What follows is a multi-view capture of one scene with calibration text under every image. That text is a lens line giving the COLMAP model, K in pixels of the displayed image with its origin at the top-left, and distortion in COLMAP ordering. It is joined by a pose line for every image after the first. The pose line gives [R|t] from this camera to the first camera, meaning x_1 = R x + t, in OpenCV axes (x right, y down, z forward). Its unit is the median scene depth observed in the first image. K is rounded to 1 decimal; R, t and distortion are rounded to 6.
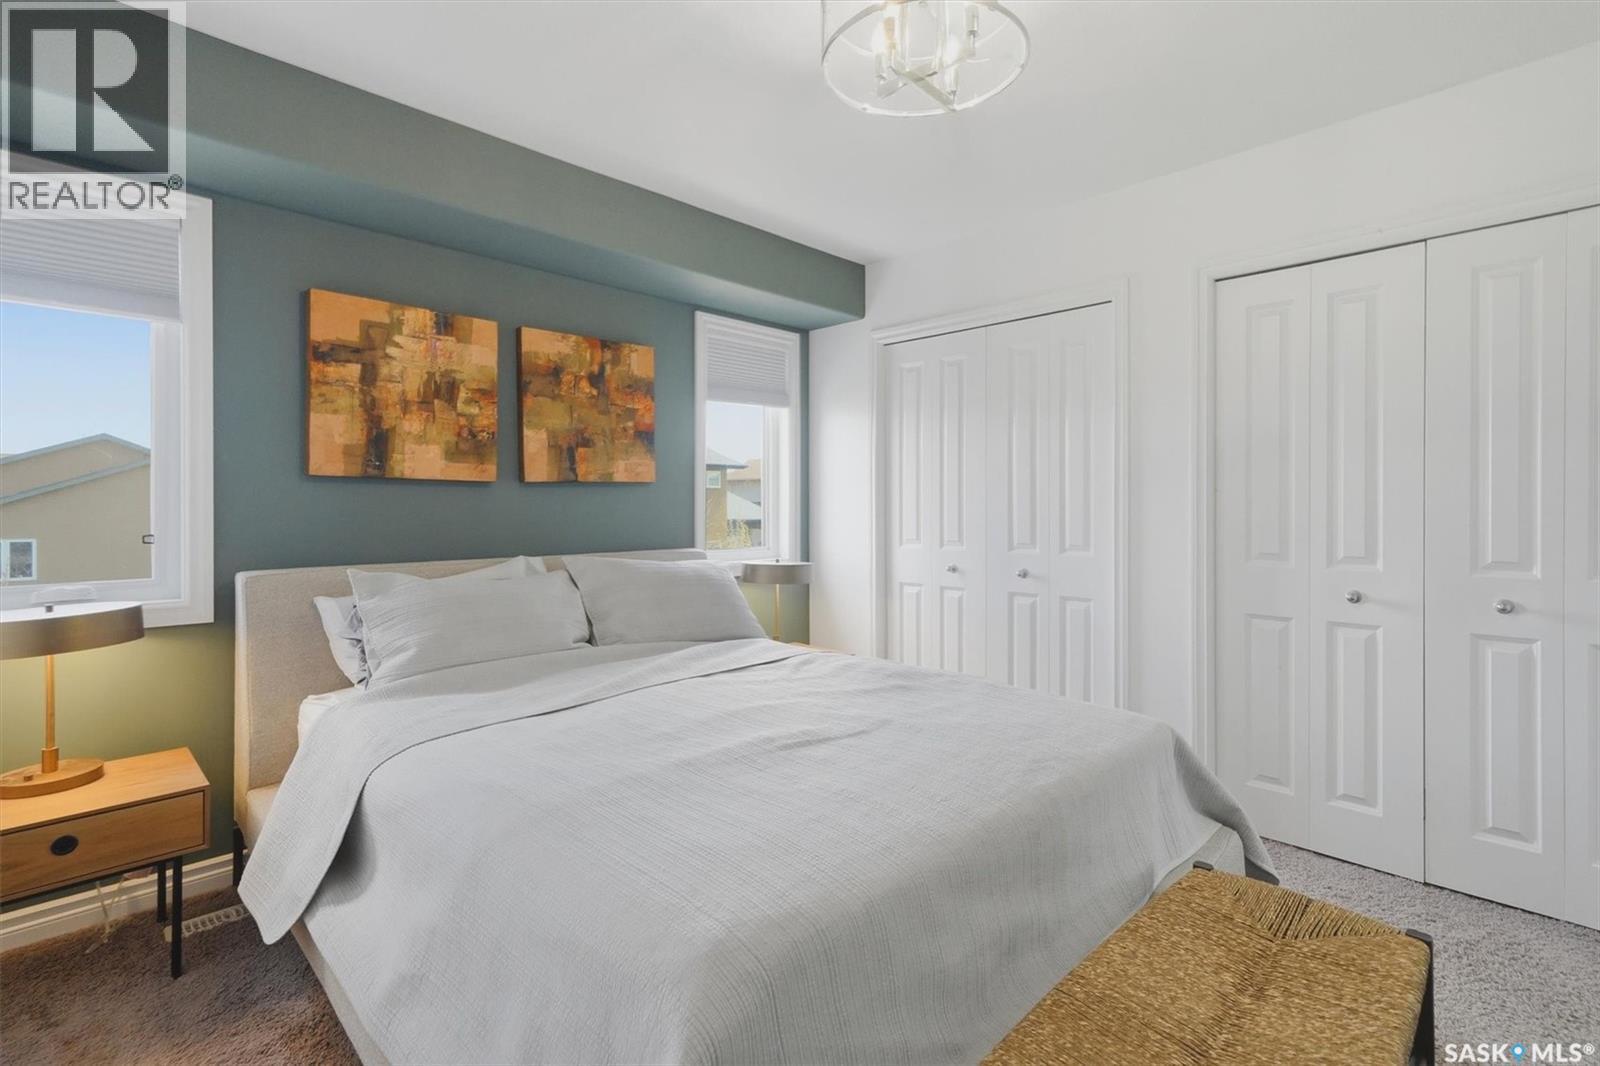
lens RADIAL K [[732.9, 0, 788.5], [0, 732.9, 508.3], [0, 0, 1]] dist [0.014450, 0.000366]
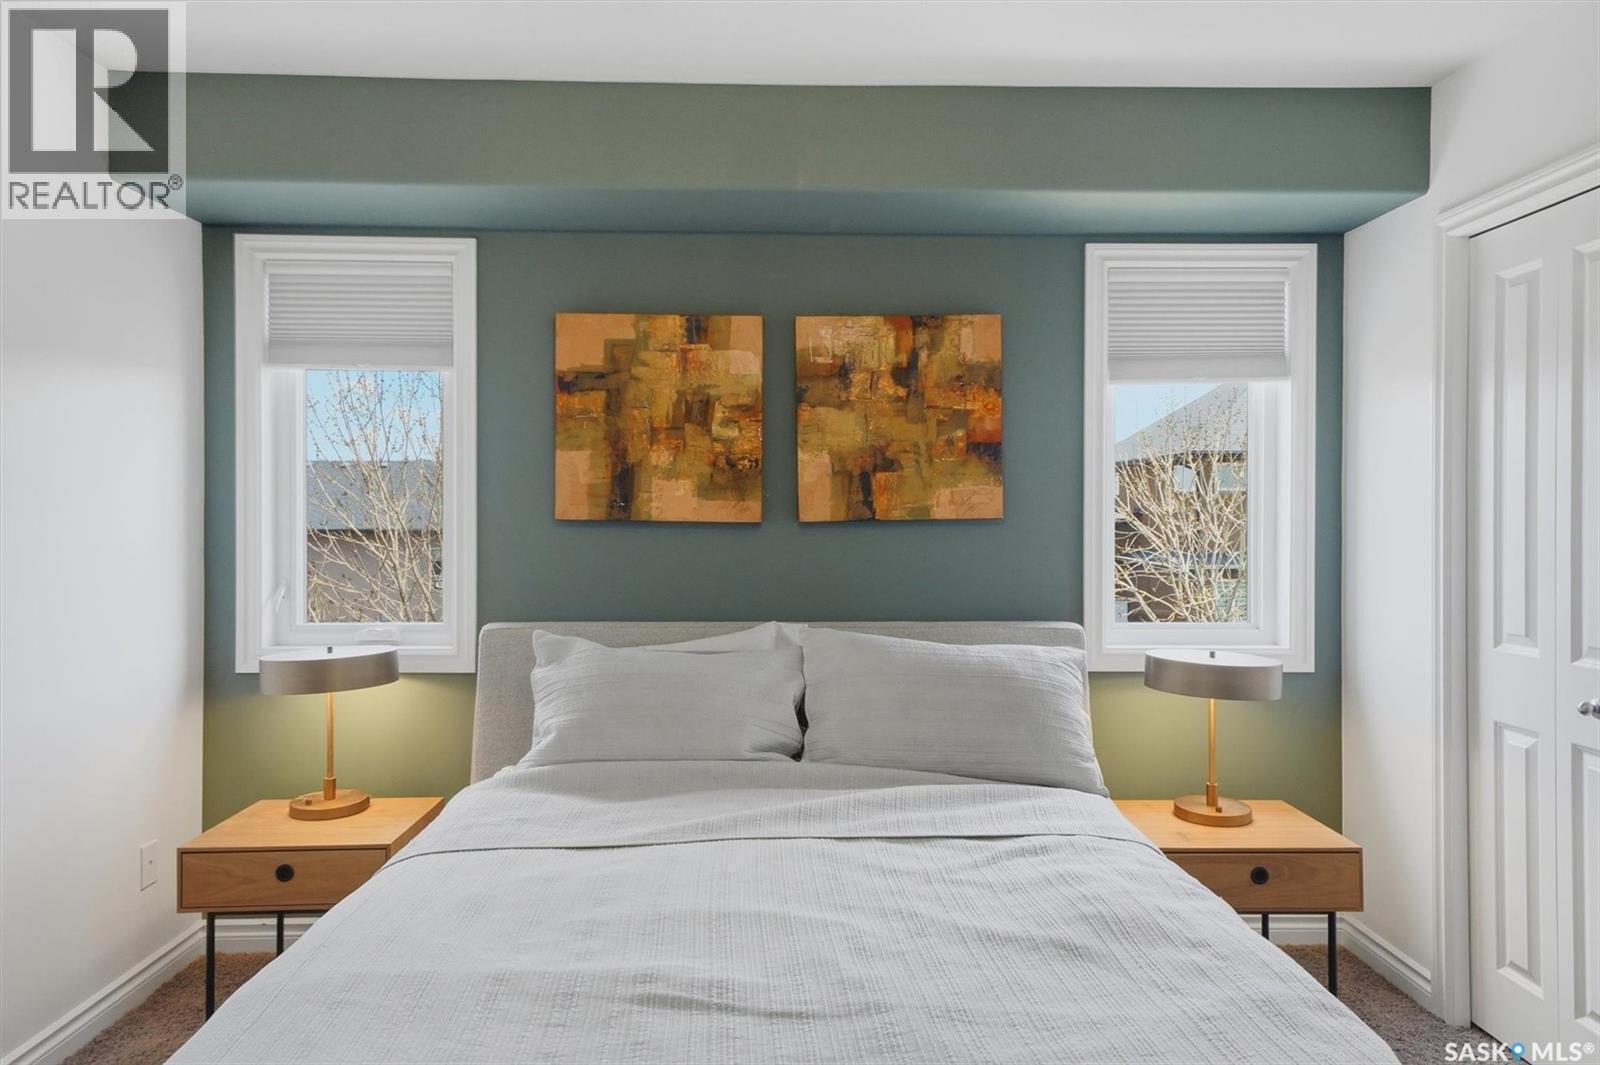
lens RADIAL K [[1002.4, 0, 803.4], [0, 1002.4, 521.2], [0, 0, 1]] dist [0.025789, 0.005485]
pose [[0.737500, 0.002893, -0.675341, 0.352341], [-0.005058, 0.999986, -0.001240, -0.037034], [0.675328, 0.004330, 0.737505, 0.255254]]
